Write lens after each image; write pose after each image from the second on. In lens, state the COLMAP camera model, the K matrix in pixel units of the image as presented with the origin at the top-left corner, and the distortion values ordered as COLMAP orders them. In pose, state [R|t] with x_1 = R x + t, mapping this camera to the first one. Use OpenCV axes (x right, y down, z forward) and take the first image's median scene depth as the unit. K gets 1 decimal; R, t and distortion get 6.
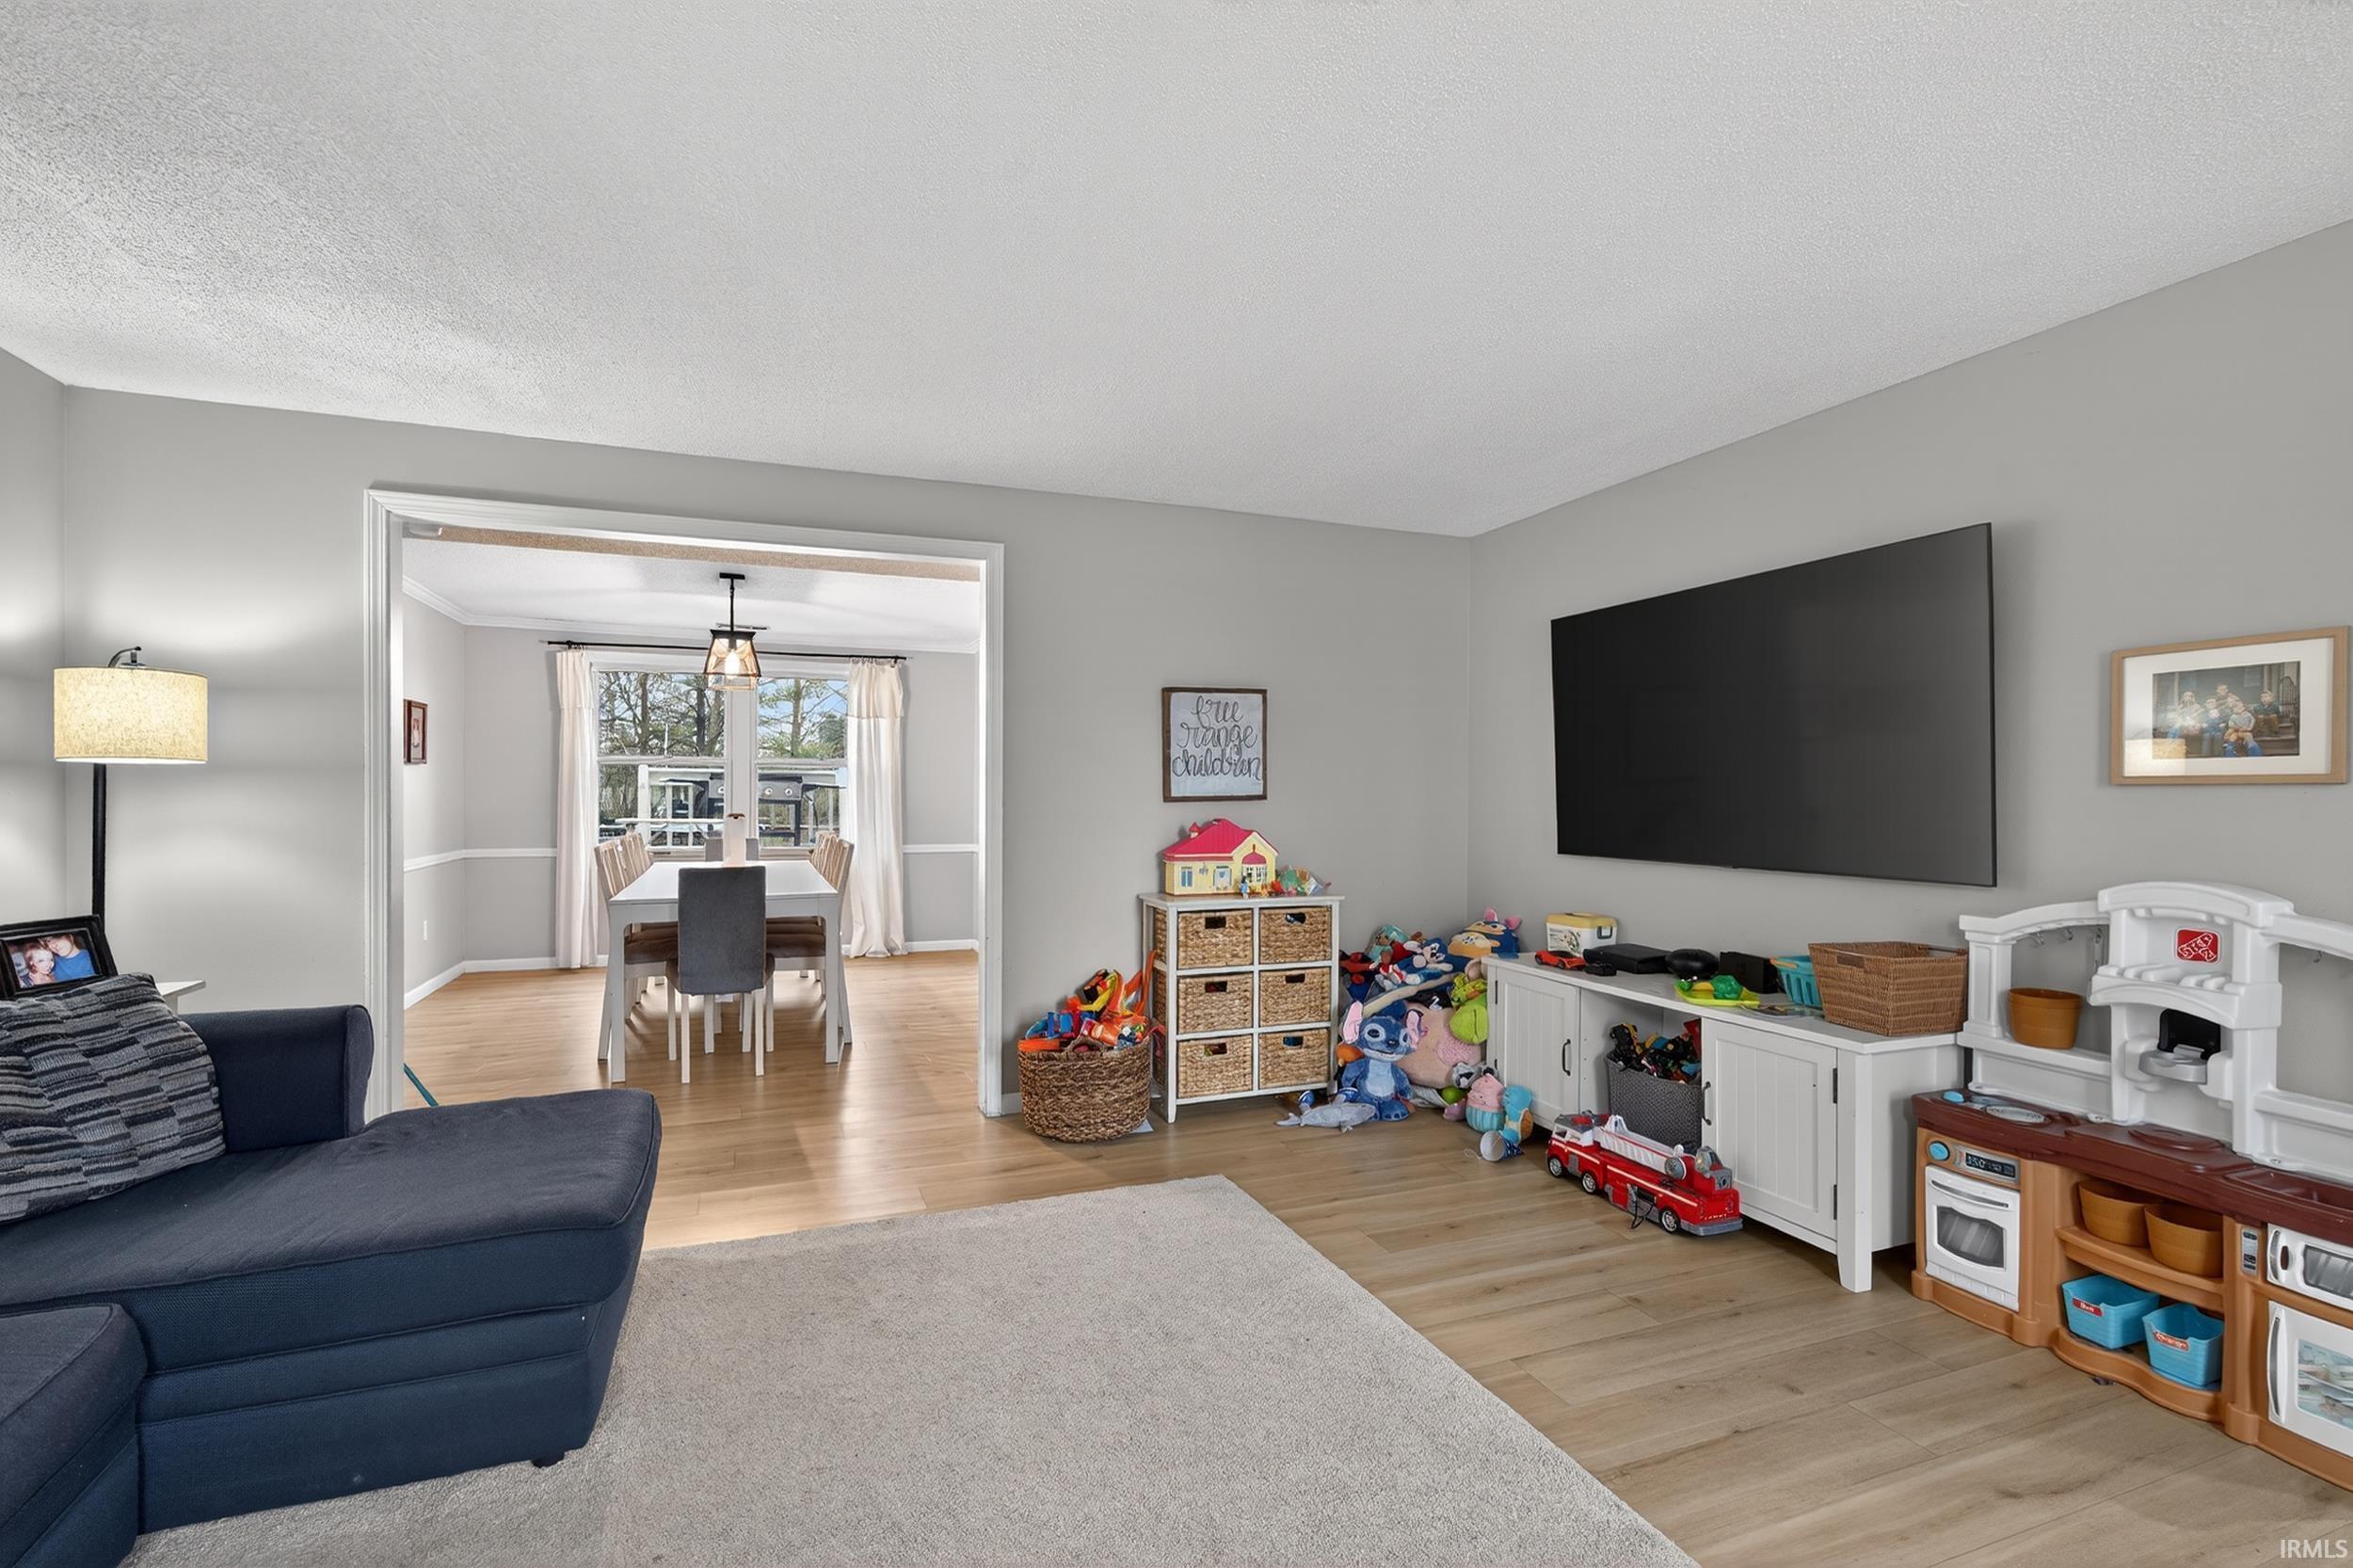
lens RADIAL K [[1063.6, 0, 1173.2], [0, 1063.6, 794.6], [0, 0, 1]] dist [0.003877, 0.000685]
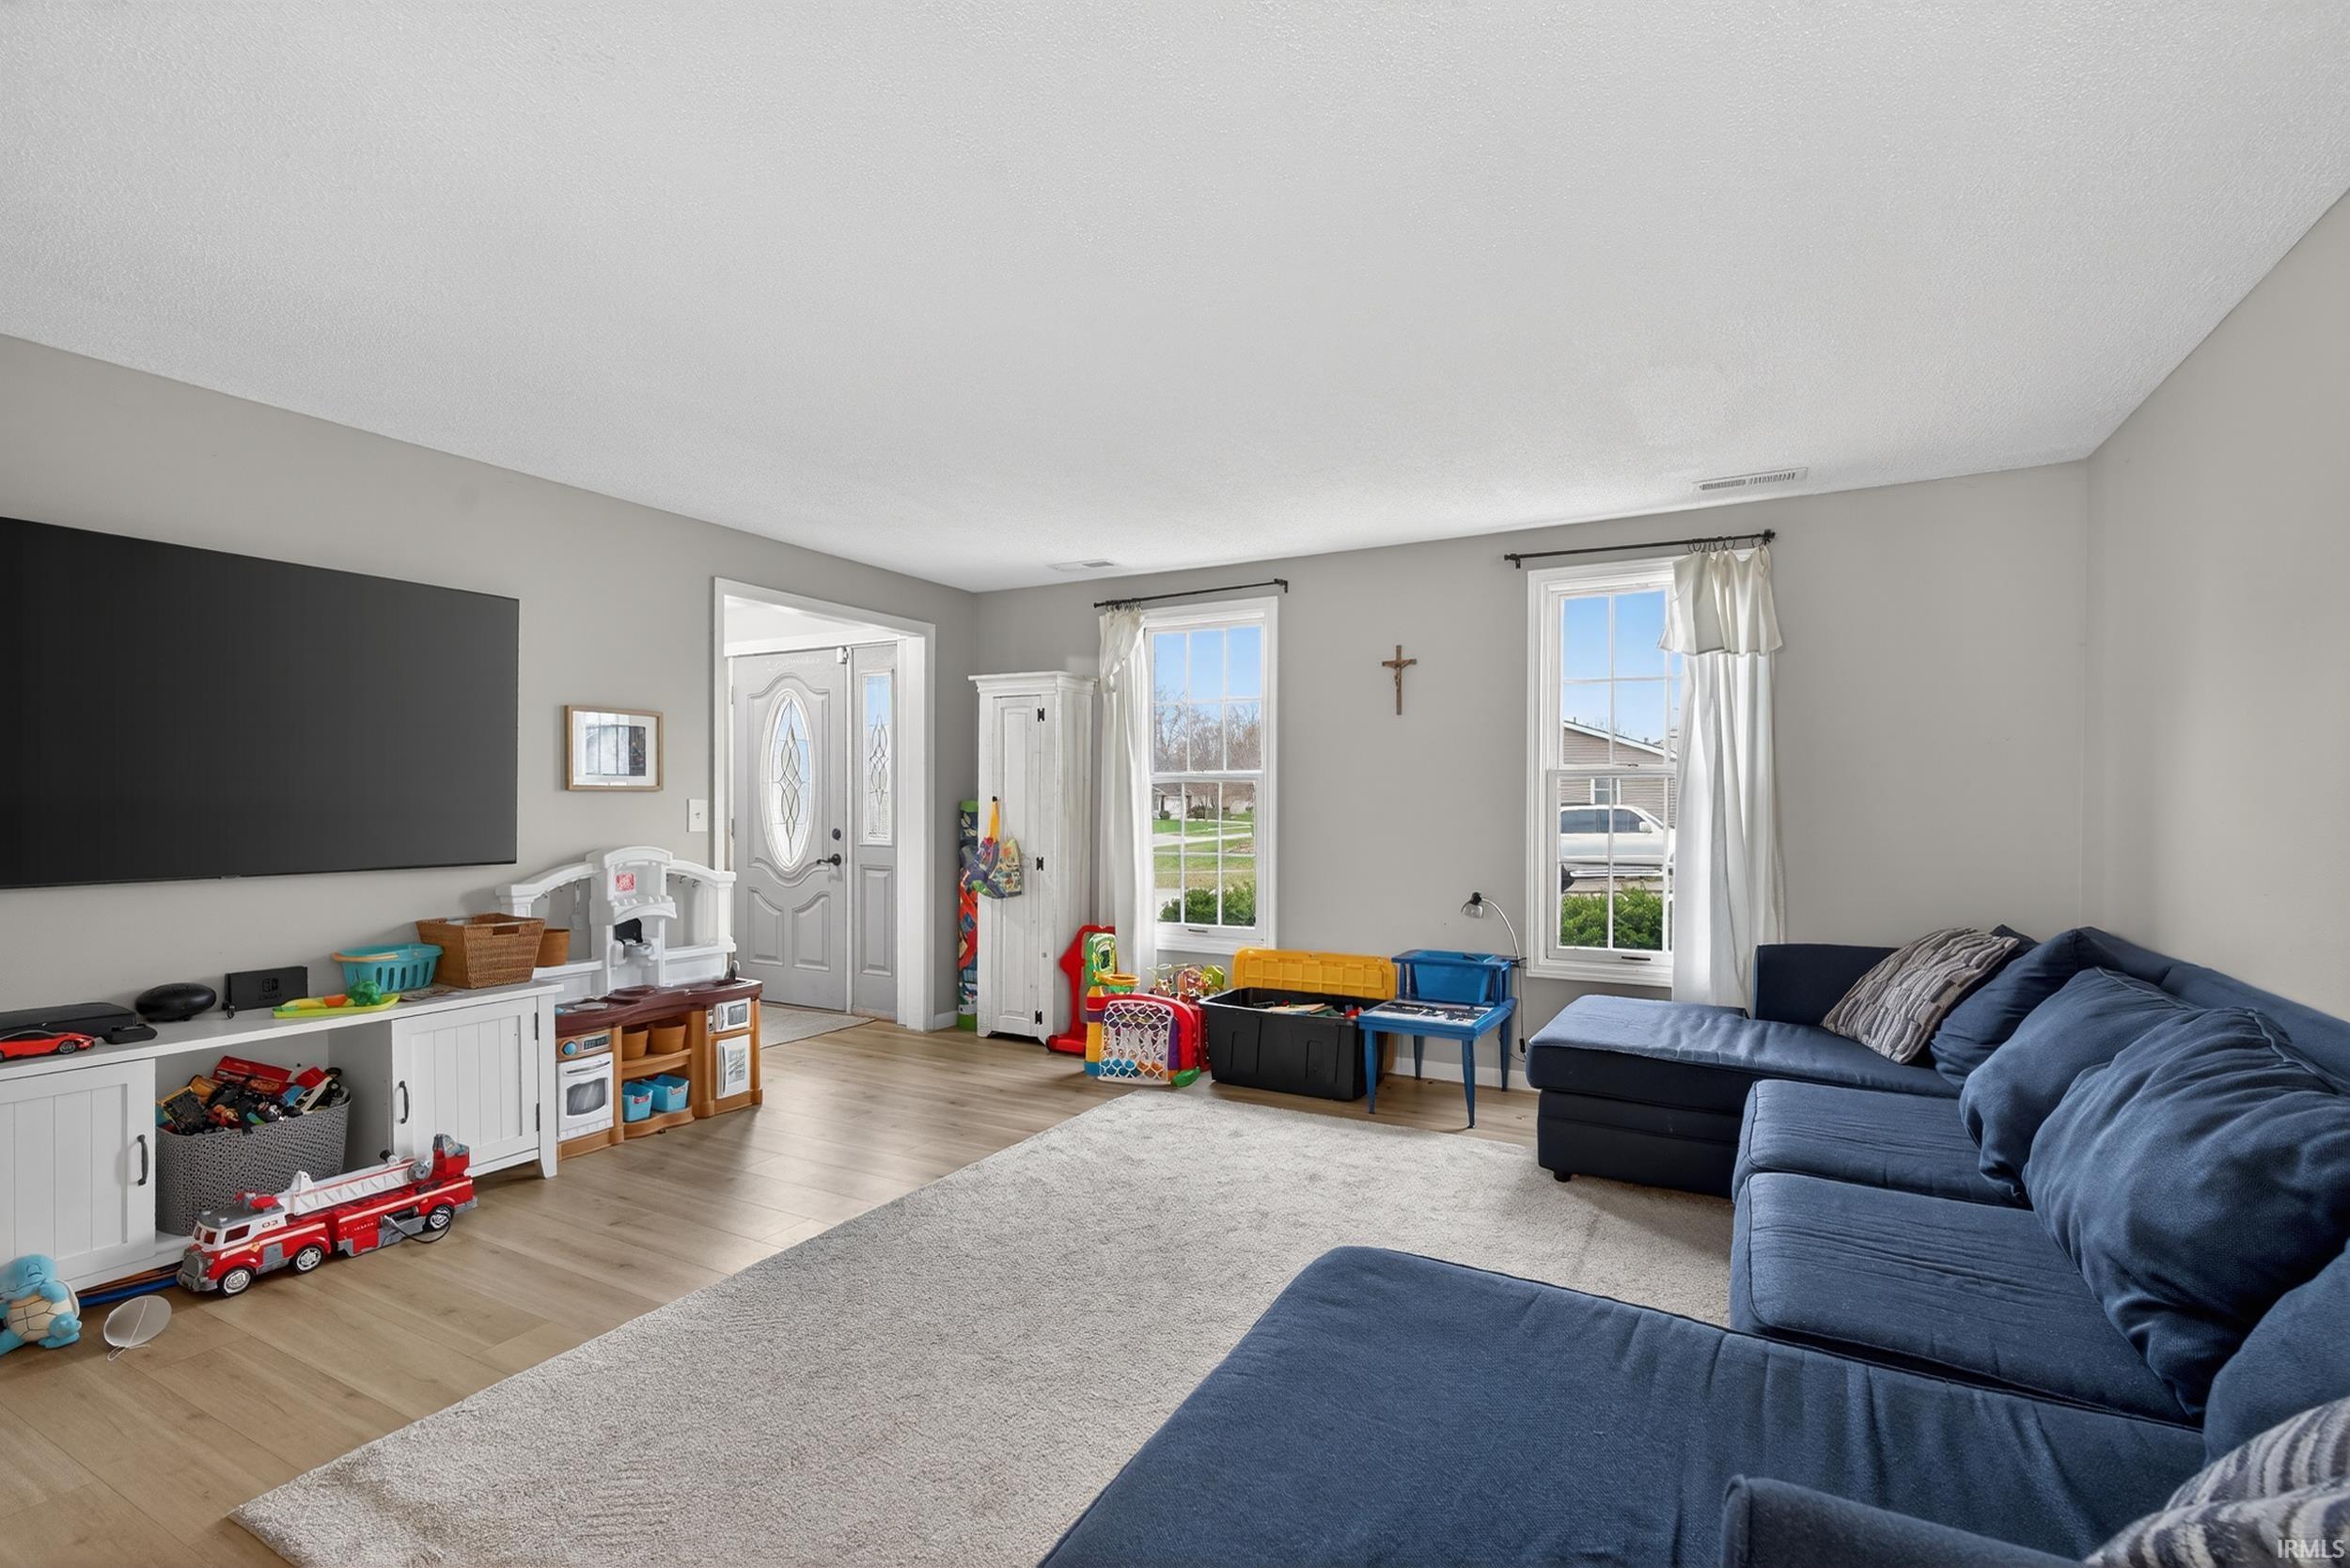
lens RADIAL K [[1062.3, 0, 1171.7], [0, 1062.3, 794.6], [0, 0, 1]] dist [0.003877, 0.000685]
pose [[-0.642557, 0.001433, 0.766236, -0.905379], [-0.002543, 0.999989, -0.004003, 0.002174], [-0.766234, -0.004521, -0.642546, 1.344633]]
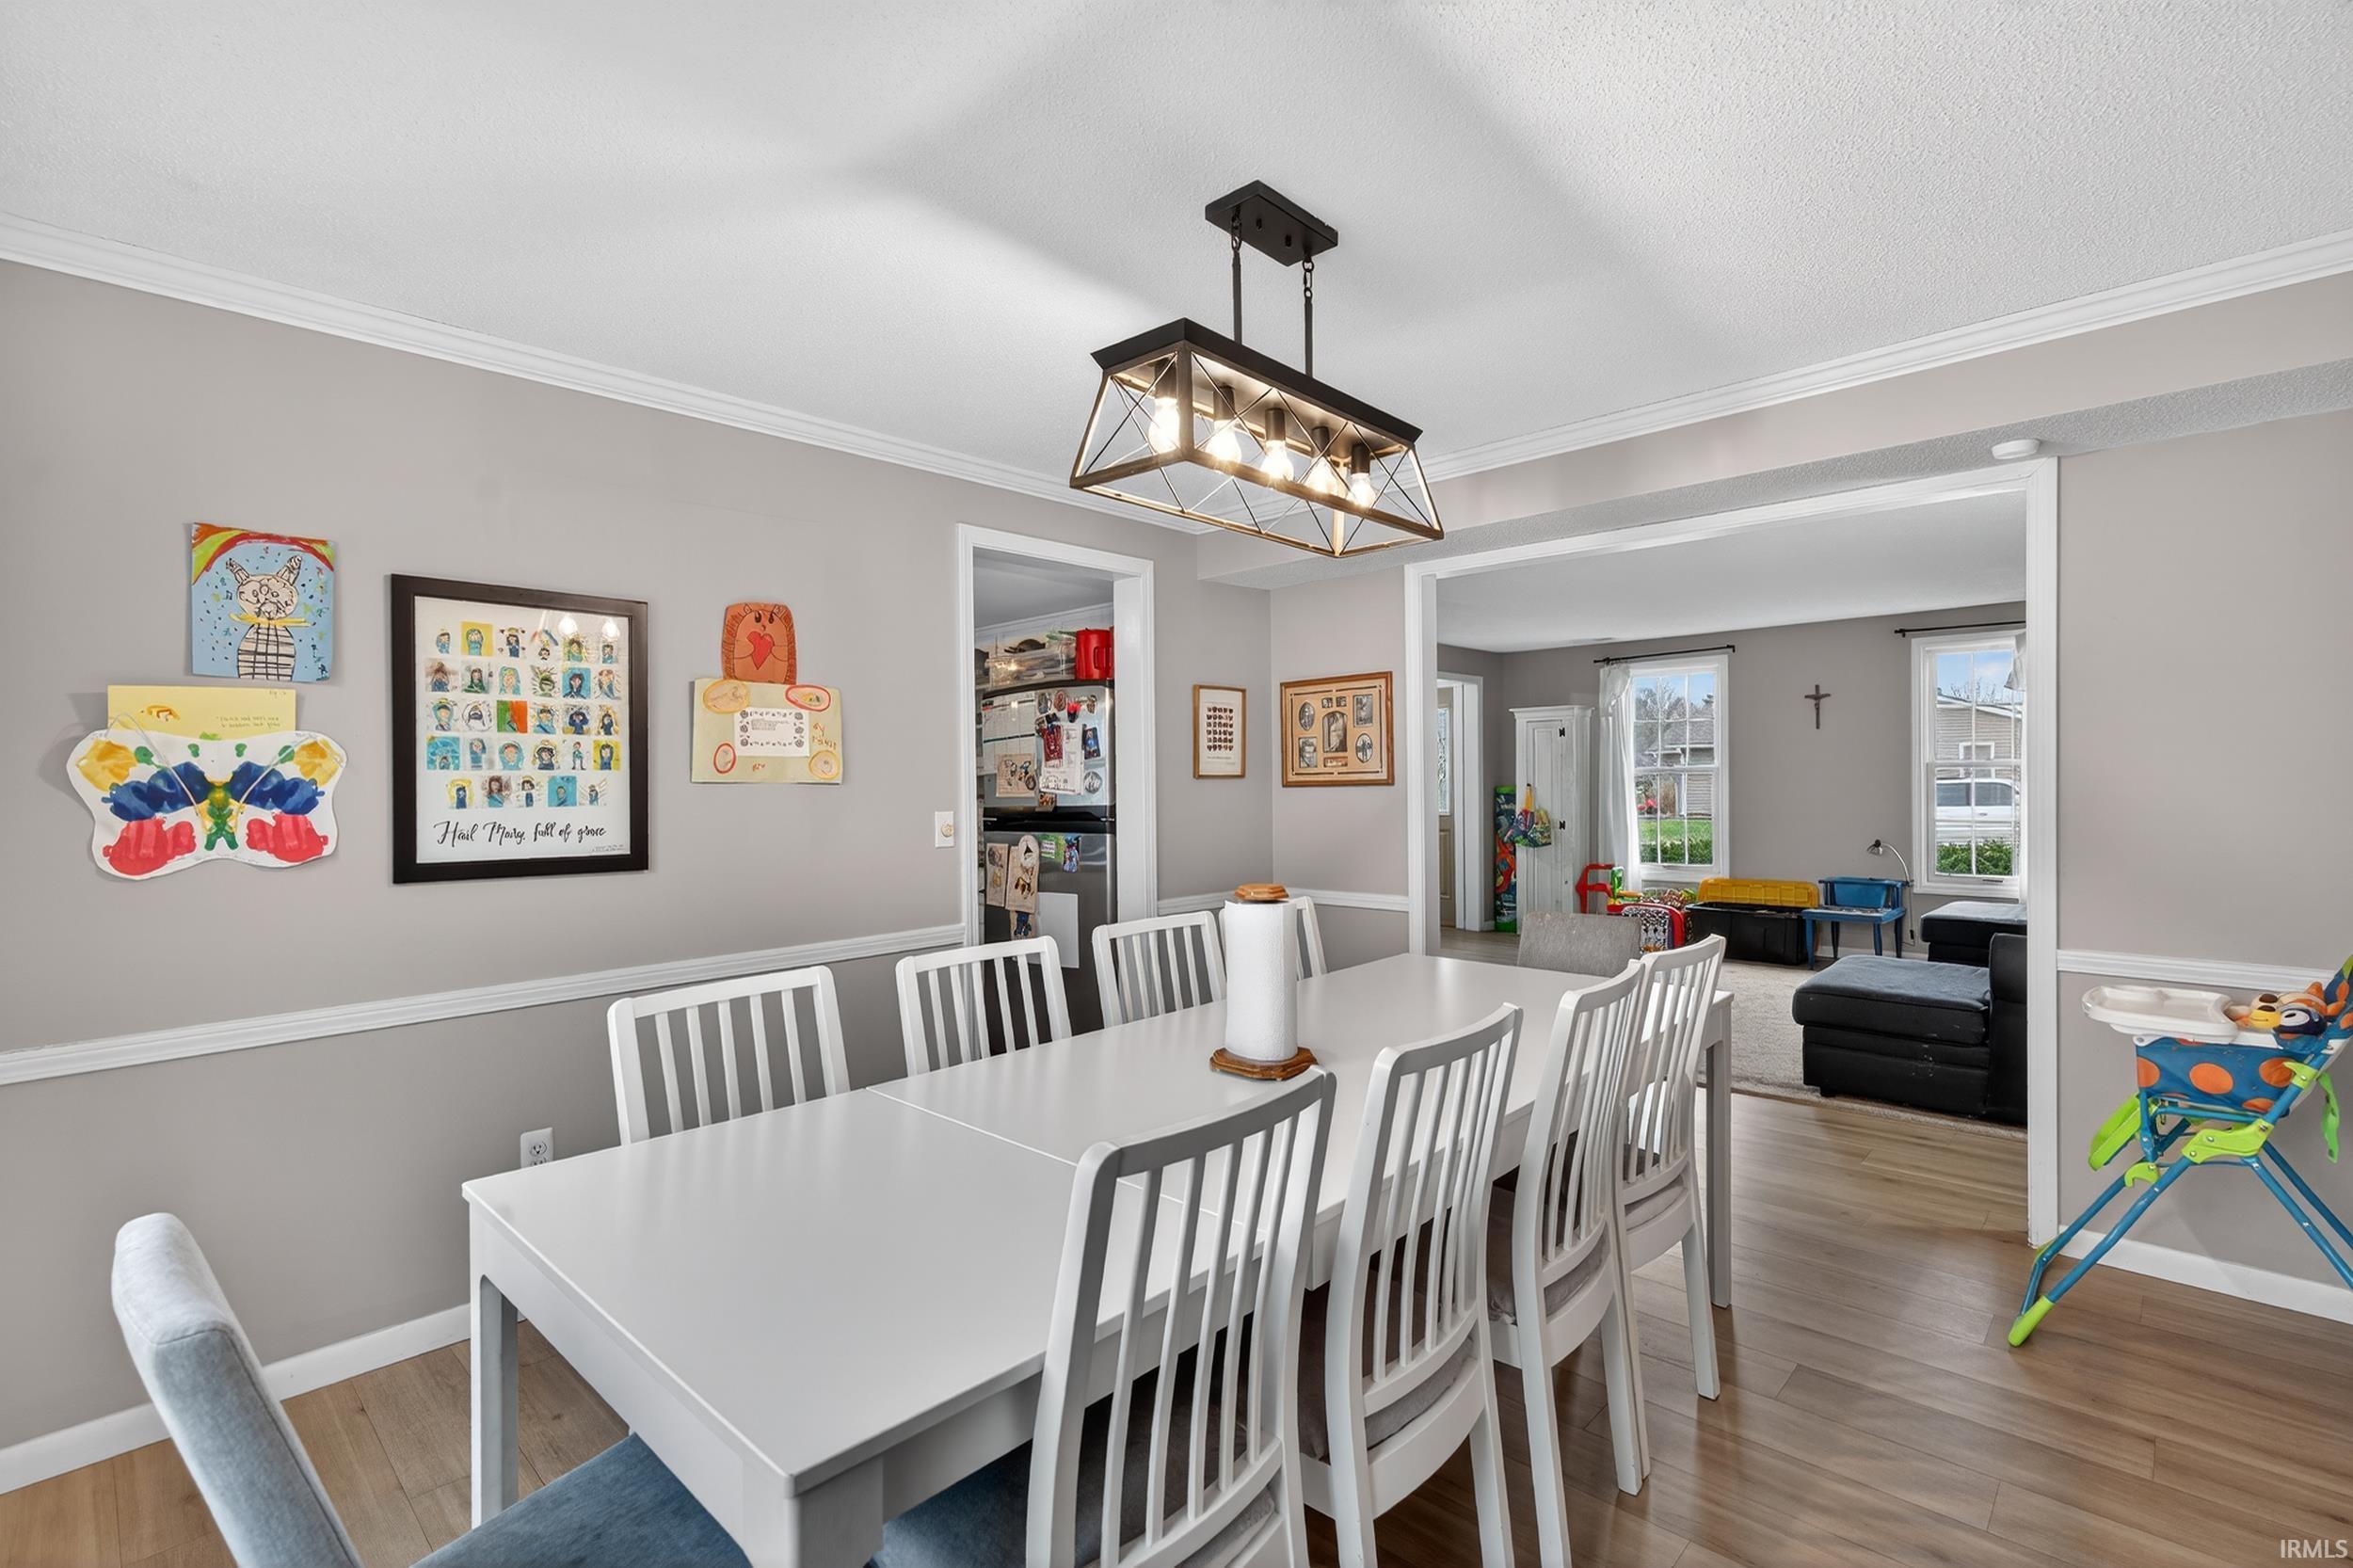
lens RADIAL K [[1063.6, 0, 1173.2], [0, 1063.6, 794.6], [0, 0, 1]] dist [0.003877, 0.000685]
pose [[-0.429406, -0.005351, 0.903096, -1.606509], [0.014913, 0.999804, 0.013014, -0.027513], [-0.902988, 0.019056, -0.429242, 2.675631]]
